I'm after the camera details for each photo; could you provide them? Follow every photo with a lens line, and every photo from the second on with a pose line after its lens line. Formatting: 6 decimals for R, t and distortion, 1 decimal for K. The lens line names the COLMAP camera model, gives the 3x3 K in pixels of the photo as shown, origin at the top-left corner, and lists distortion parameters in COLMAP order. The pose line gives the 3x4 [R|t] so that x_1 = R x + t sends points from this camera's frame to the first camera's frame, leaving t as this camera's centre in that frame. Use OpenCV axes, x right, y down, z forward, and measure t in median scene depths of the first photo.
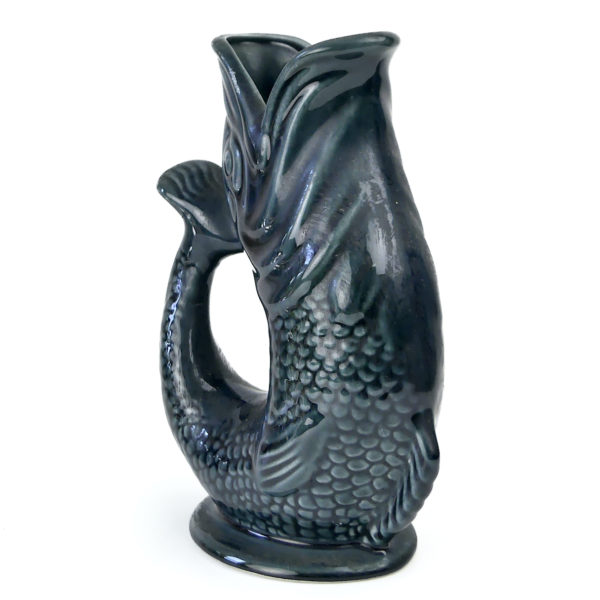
lens RADIAL K [[1394.5, 0, 300.5], [0, 1394.5, 301.8], [0, 0, 1]] dist [-0.012551, 0.000000]
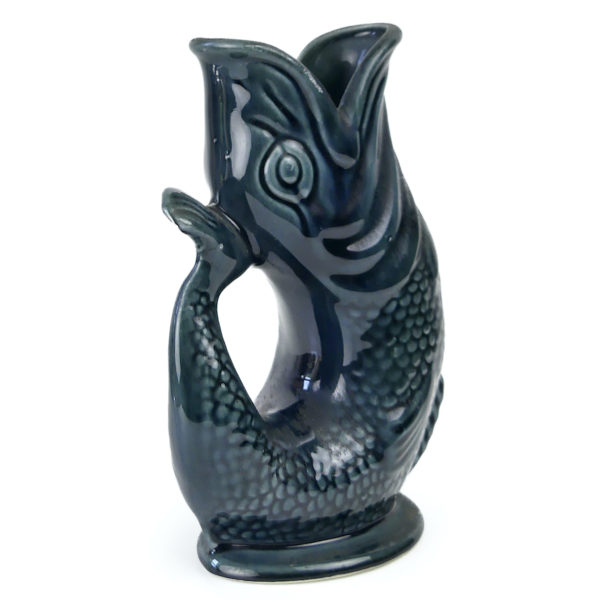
lens RADIAL K [[1394.5, 0, 300.7], [0, 1394.5, 301.2], [0, 0, 1]] dist [-0.012551, 0.000000]
pose [[0.106759, -0.208836, 0.972106, -1.037180], [0.245386, 0.952985, 0.177780, -0.190058], [-0.963529, 0.219561, 0.152985, 0.911443]]
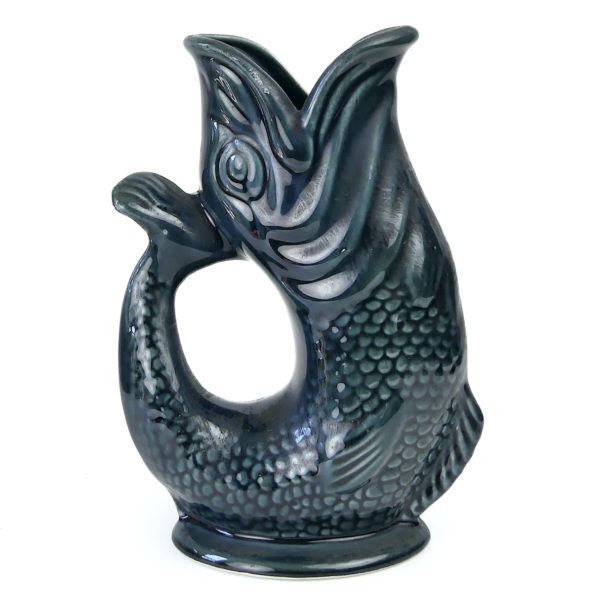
lens RADIAL K [[1394.5, 0, 298.8], [0, 1394.5, 295.6], [0, 0, 1]] dist [-0.012551, 0.000000]
pose [[0.759790, -0.142764, 0.634301, -0.675280], [0.153994, 0.987350, 0.037766, -0.044496], [-0.631669, 0.068984, 0.772163, 0.249345]]
